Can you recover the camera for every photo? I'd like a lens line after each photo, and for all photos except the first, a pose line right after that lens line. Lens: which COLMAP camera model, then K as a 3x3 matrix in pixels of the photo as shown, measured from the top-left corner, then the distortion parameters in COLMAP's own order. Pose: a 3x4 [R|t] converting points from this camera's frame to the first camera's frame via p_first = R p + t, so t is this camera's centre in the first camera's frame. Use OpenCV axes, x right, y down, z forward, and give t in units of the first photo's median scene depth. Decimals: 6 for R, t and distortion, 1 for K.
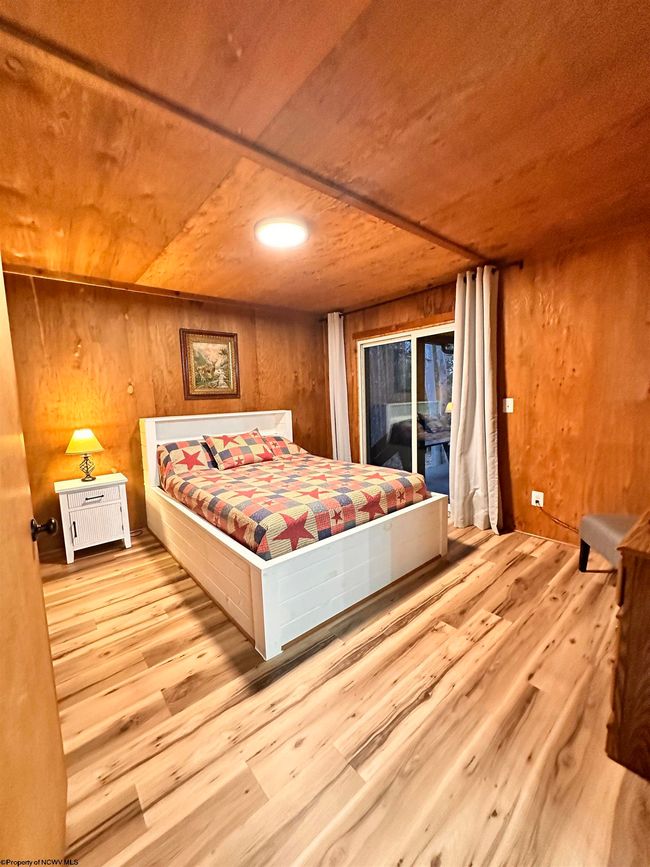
lens RADIAL K [[341.7, 0, 325.0], [0, 341.7, 433.5], [0, 0, 1]] dist [-0.000900, -0.000154]
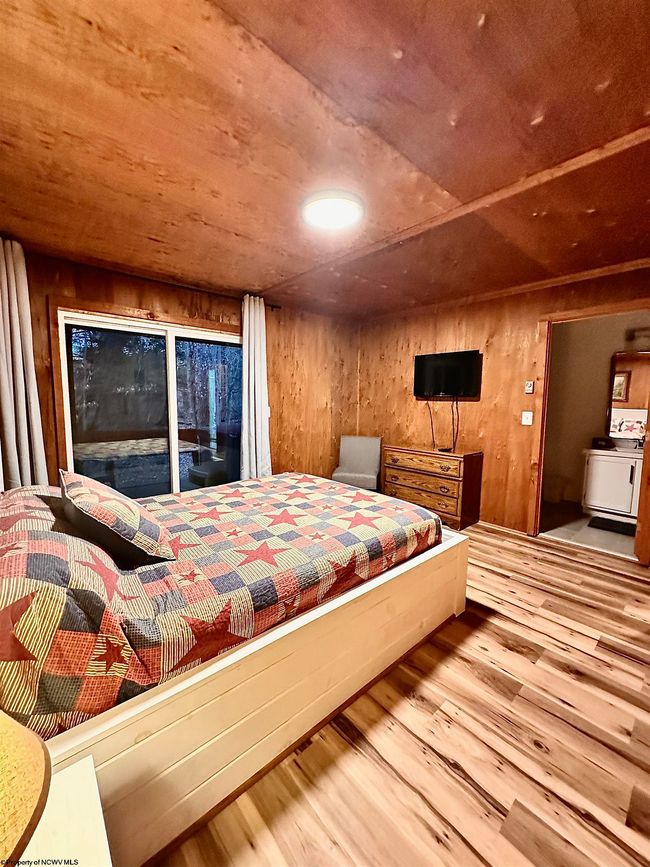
lens RADIAL K [[348.2, 0, 325.0], [0, 348.2, 433.5], [0, 0, 1]] dist [-0.000462, -0.000043]
pose [[-0.026447, -0.062669, 0.997684, -1.213139], [0.100772, 0.992782, 0.065033, -0.104605], [-0.994558, 0.102258, -0.019941, 1.275280]]
